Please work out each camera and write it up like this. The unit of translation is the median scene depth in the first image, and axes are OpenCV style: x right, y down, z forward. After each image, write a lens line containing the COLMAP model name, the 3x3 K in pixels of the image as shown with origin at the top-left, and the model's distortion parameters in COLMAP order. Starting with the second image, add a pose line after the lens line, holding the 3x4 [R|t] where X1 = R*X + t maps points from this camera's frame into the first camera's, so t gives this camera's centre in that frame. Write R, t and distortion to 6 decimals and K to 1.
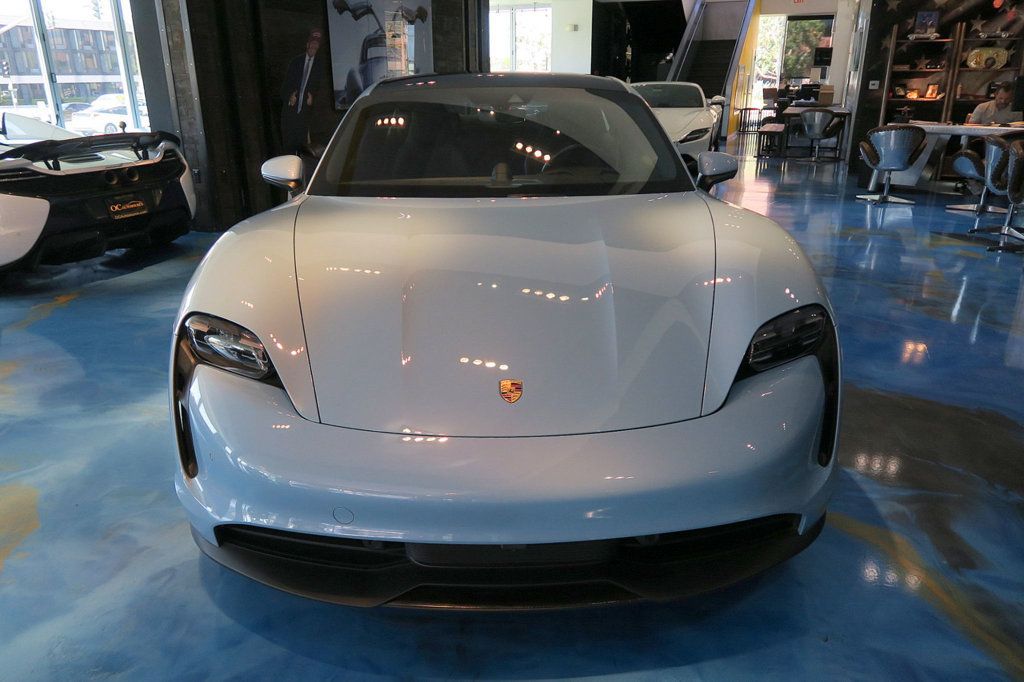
lens RADIAL K [[730.0, 0, 512.0], [0, 730.0, 341.0], [0, 0, 1]] dist [-0.013698, 0.003935]
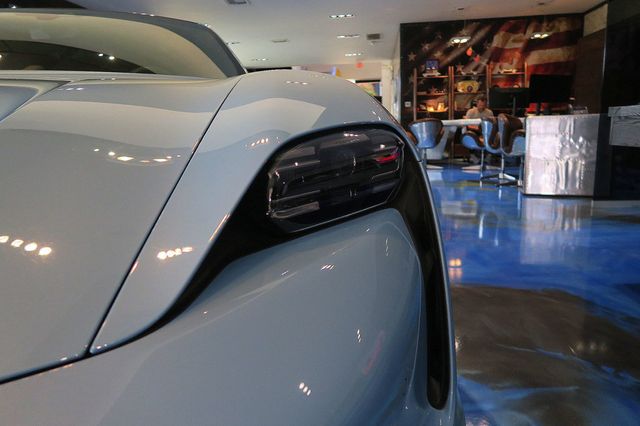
lens RADIAL K [[444.1, 0, 320.0], [0, 444.1, 213.0], [0, 0, 1]] dist [-0.038206, 0.031202]
pose [[0.968676, -0.069523, 0.238398, 0.058943], [0.107420, 0.982855, -0.149854, 0.015344], [-0.223892, 0.170769, 0.959536, 0.145924]]
